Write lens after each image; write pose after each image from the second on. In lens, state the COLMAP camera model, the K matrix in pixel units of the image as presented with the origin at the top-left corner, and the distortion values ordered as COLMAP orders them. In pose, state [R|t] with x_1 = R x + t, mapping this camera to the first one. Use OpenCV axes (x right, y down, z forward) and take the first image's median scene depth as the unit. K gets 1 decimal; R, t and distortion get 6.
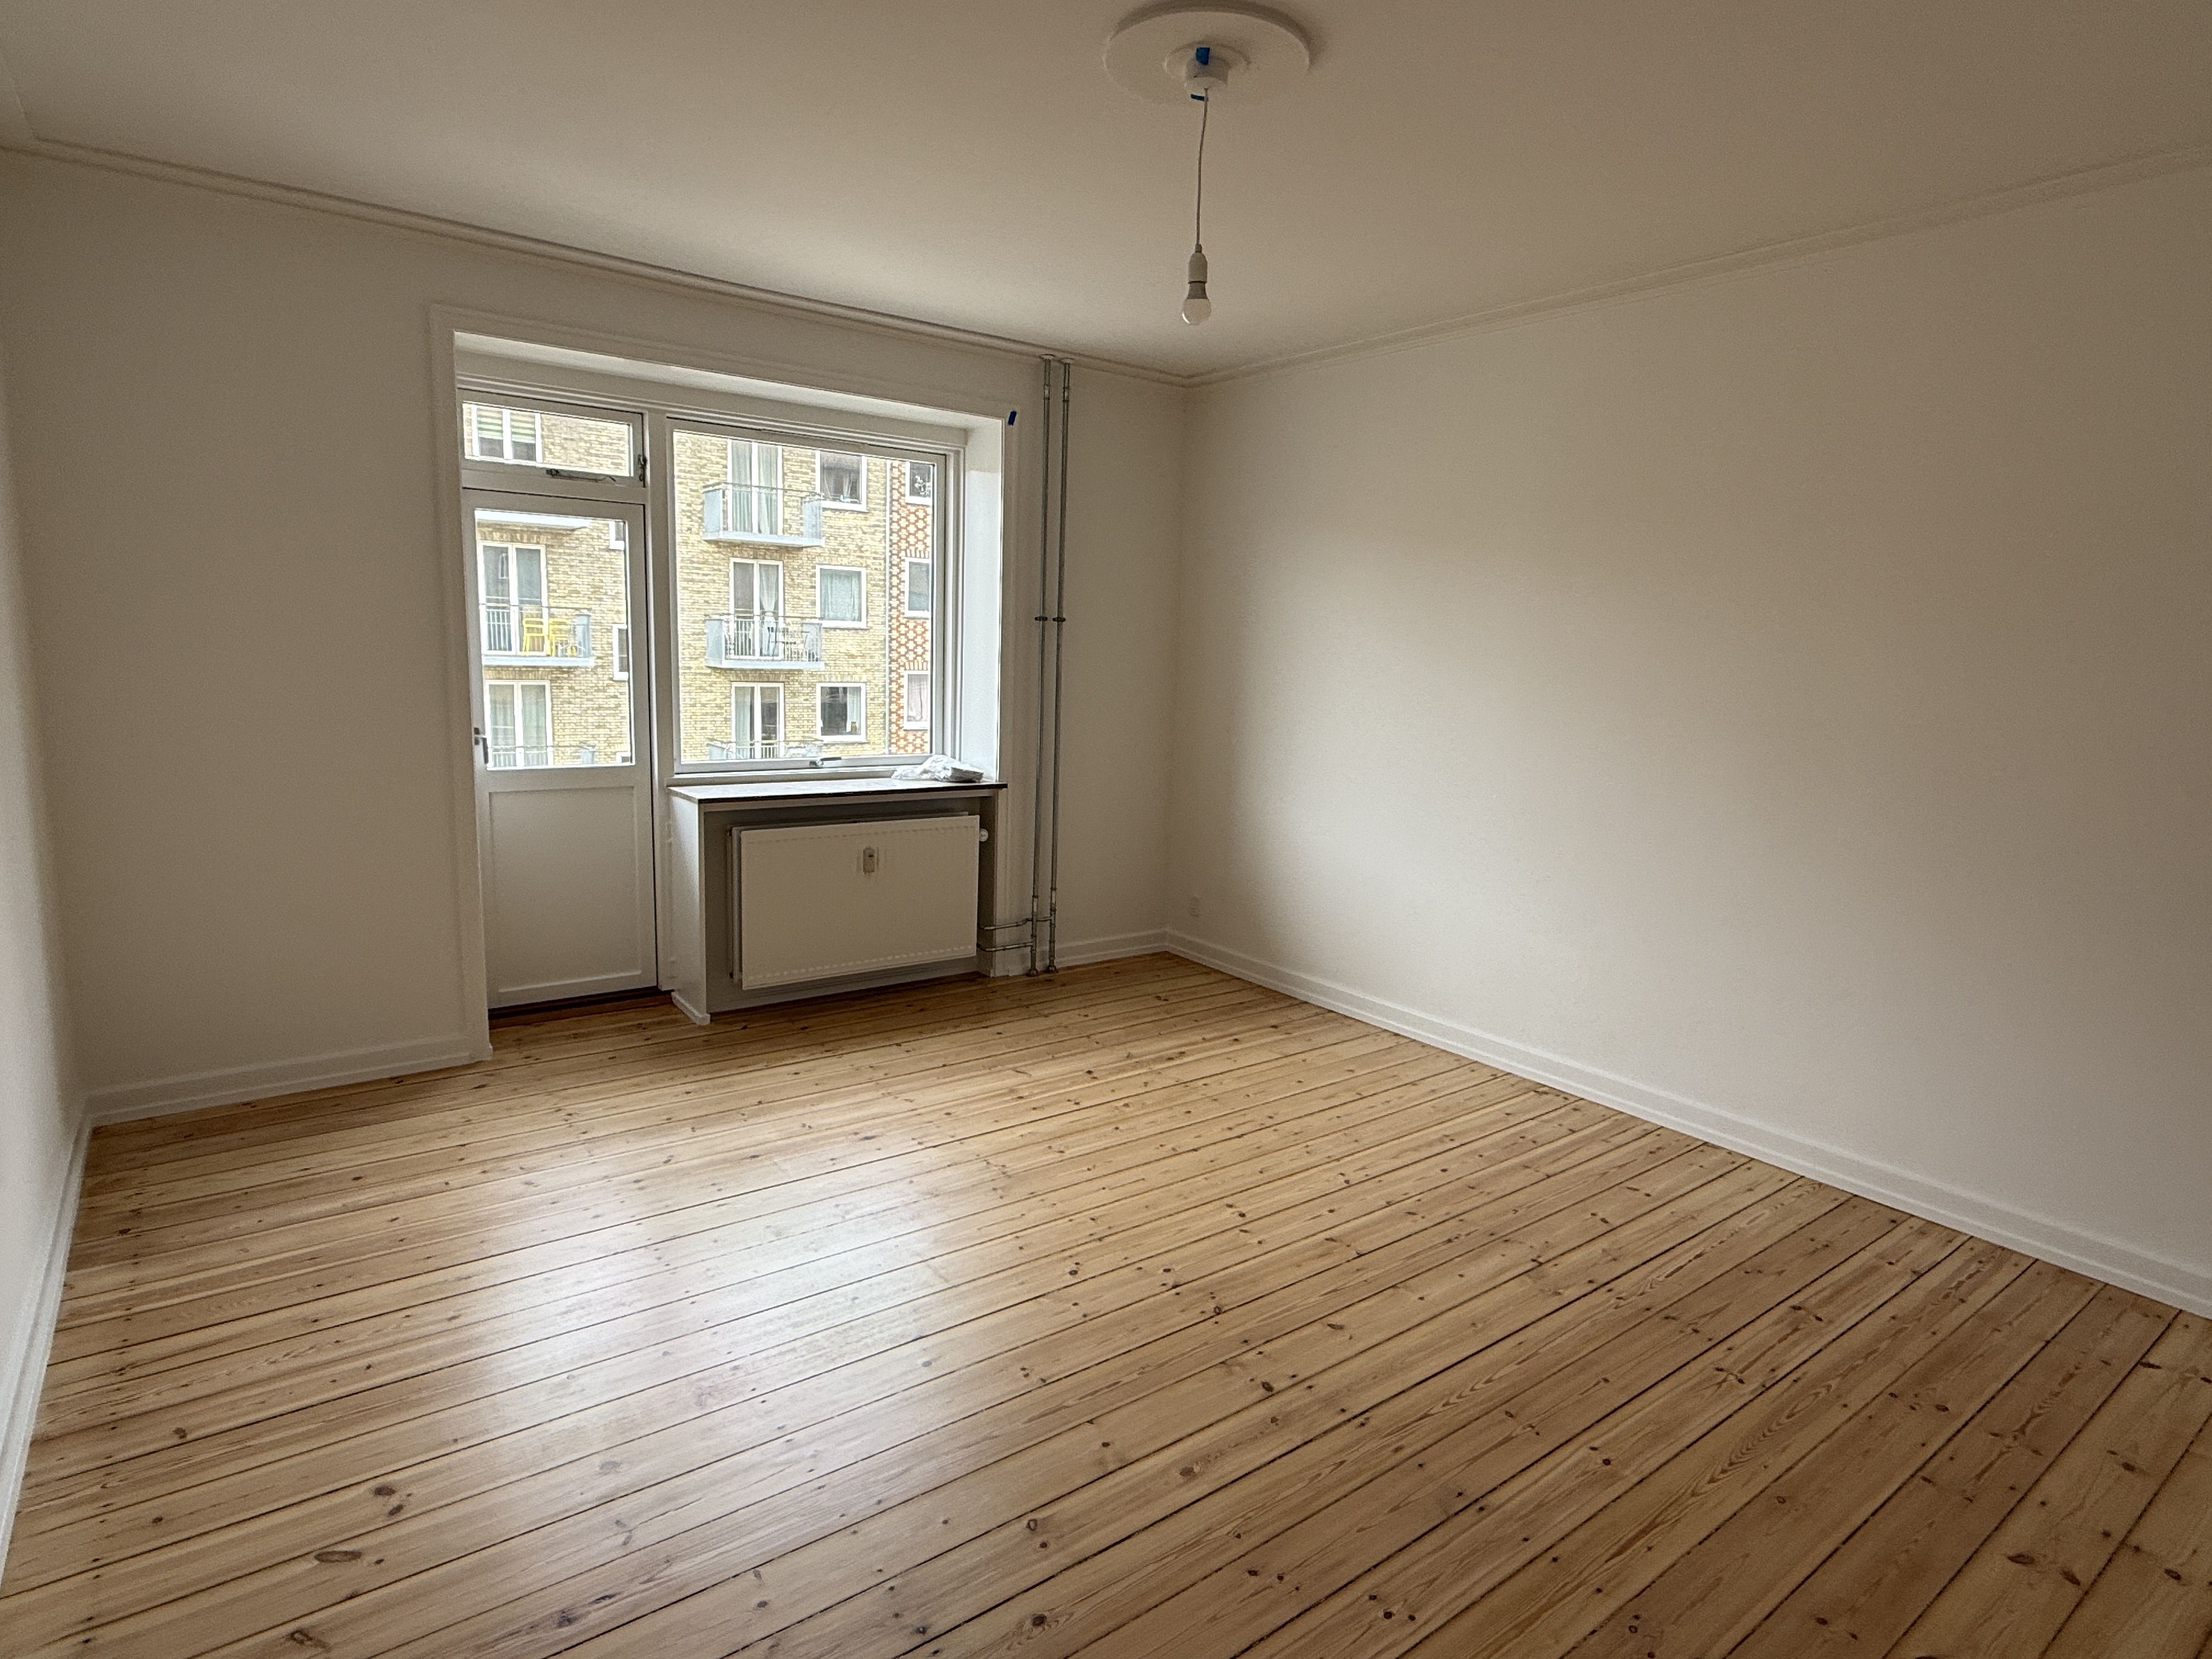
lens RADIAL K [[1207.4, 0, 1106.0], [0, 1207.4, 828.6], [0, 0, 1]] dist [-0.000944, -0.000006]
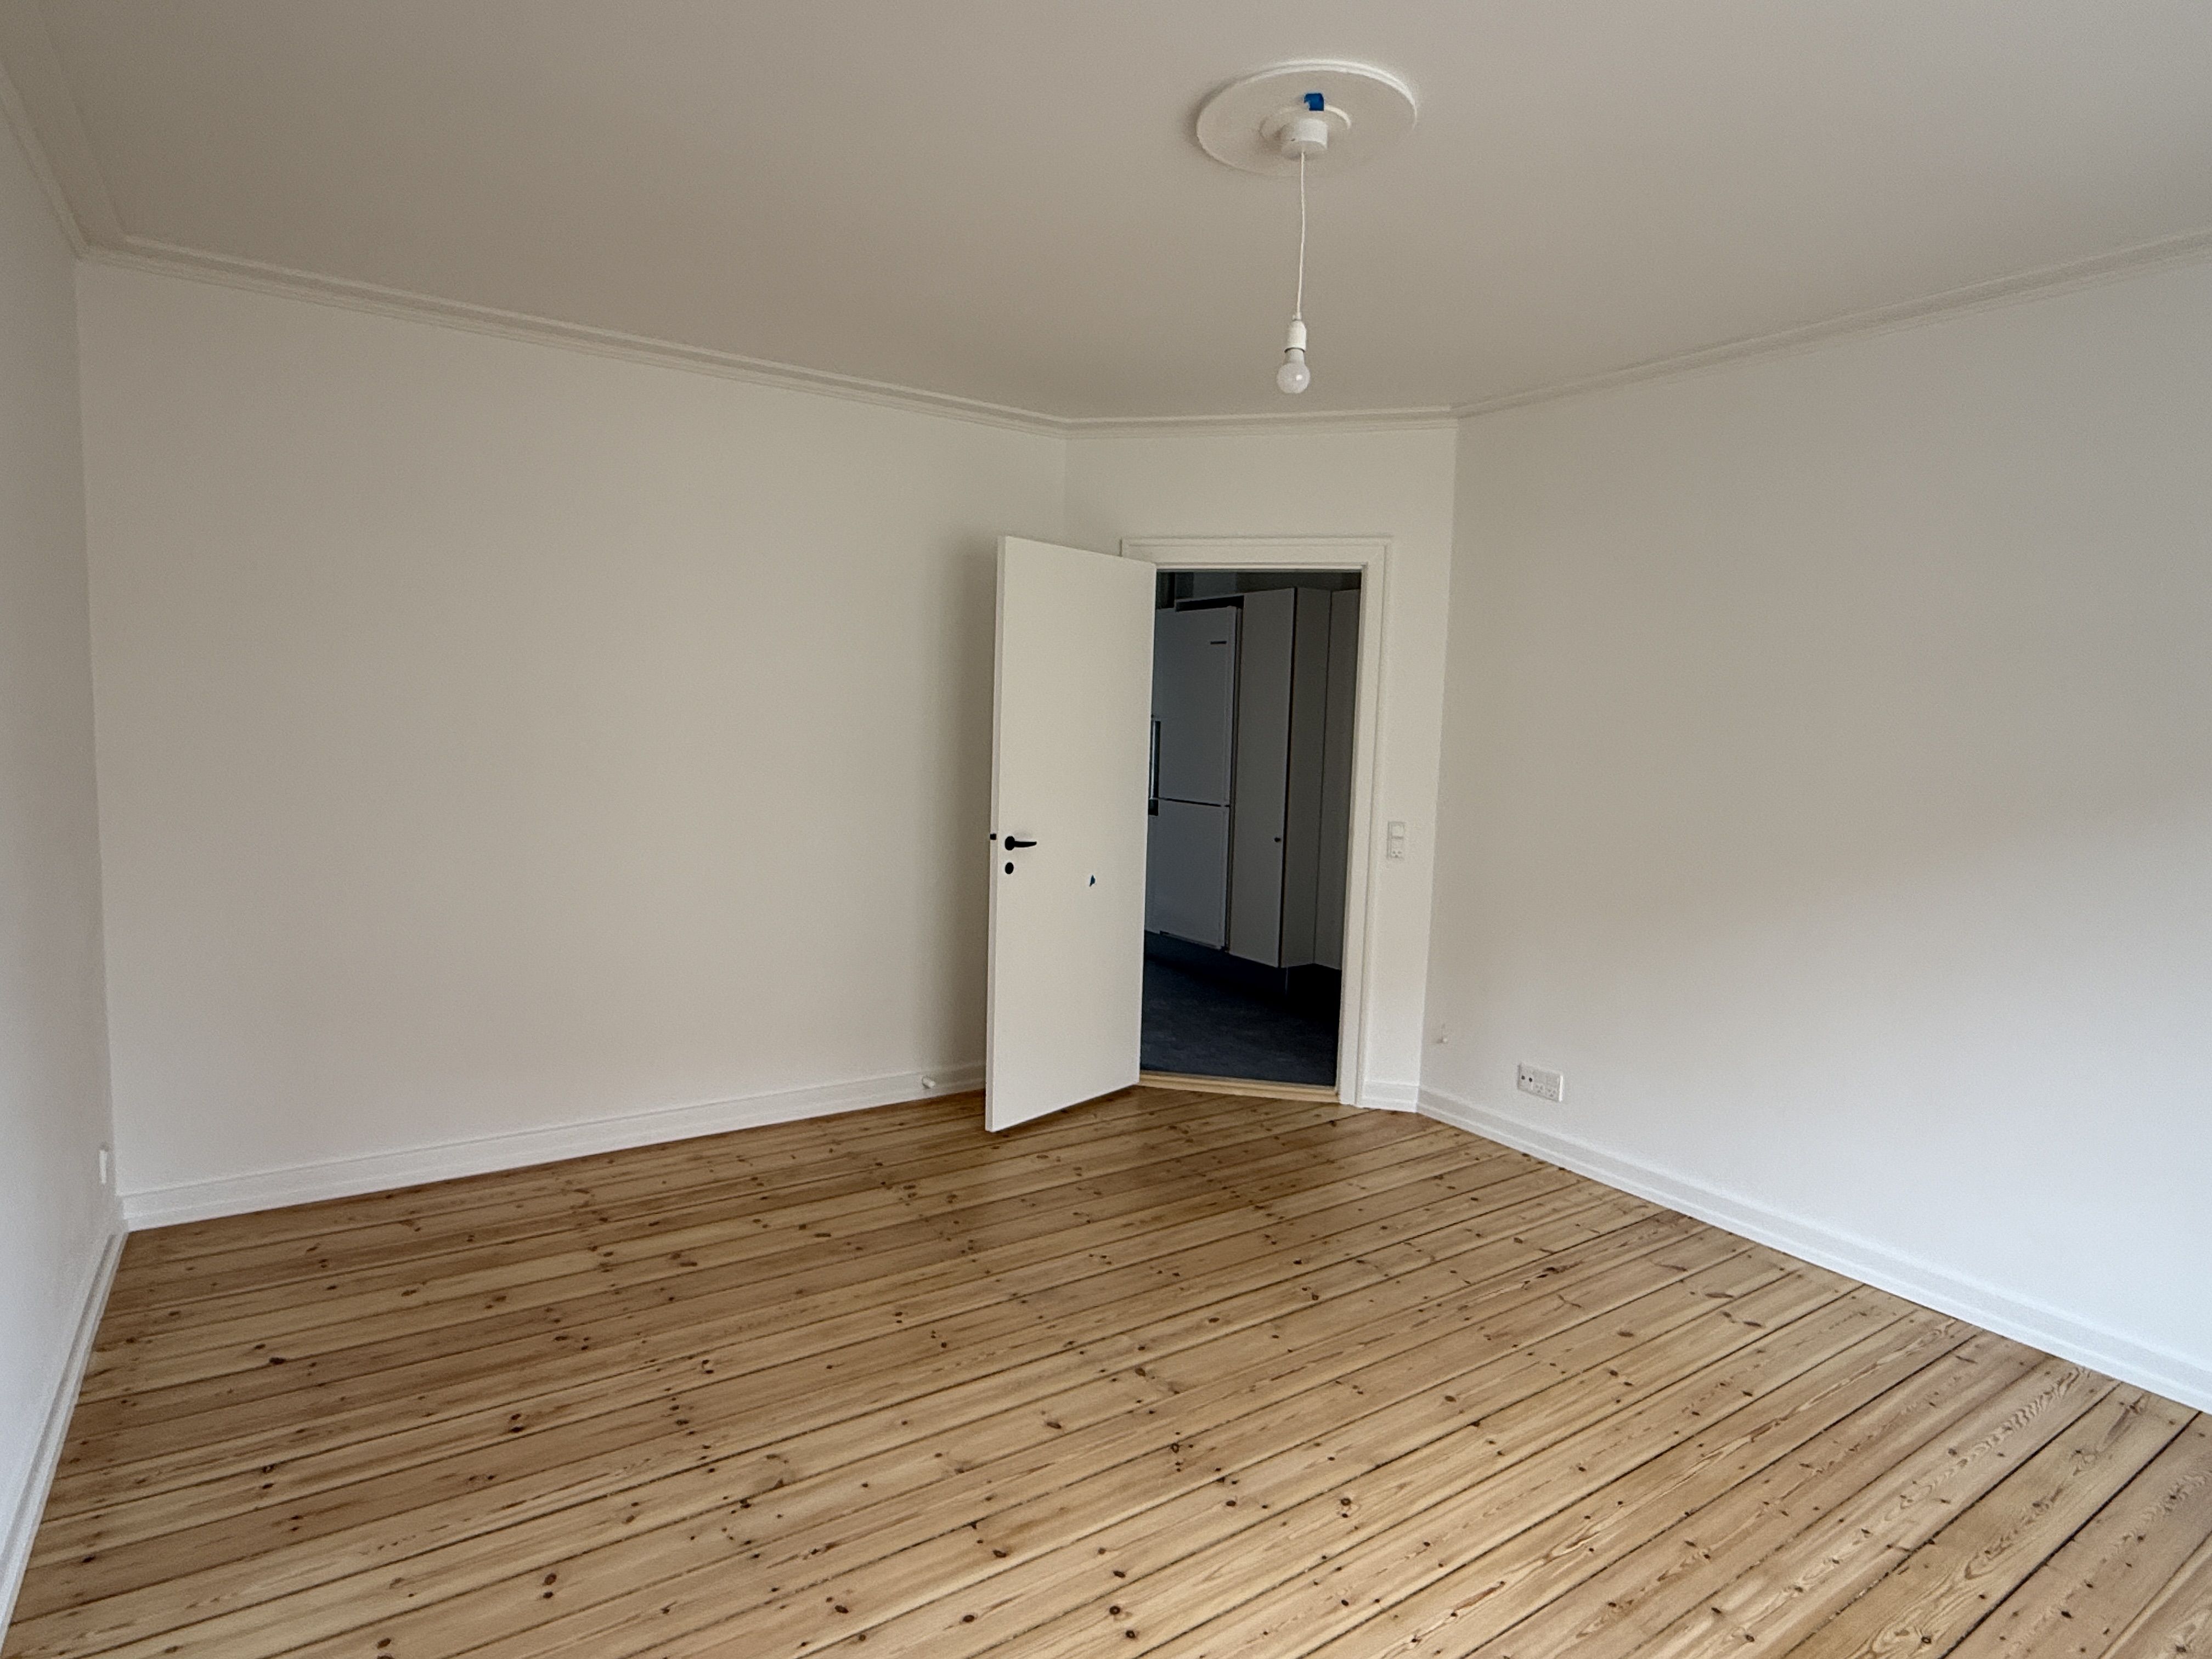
lens RADIAL K [[1207.4, 0, 1105.7], [0, 1207.4, 828.3], [0, 0, 1]] dist [-0.000944, -0.000006]
pose [[-0.996952, -0.067678, 0.038824, 0.142988], [-0.056217, 0.968128, 0.244066, -0.281363], [-0.054104, 0.241139, -0.968981, 1.797430]]
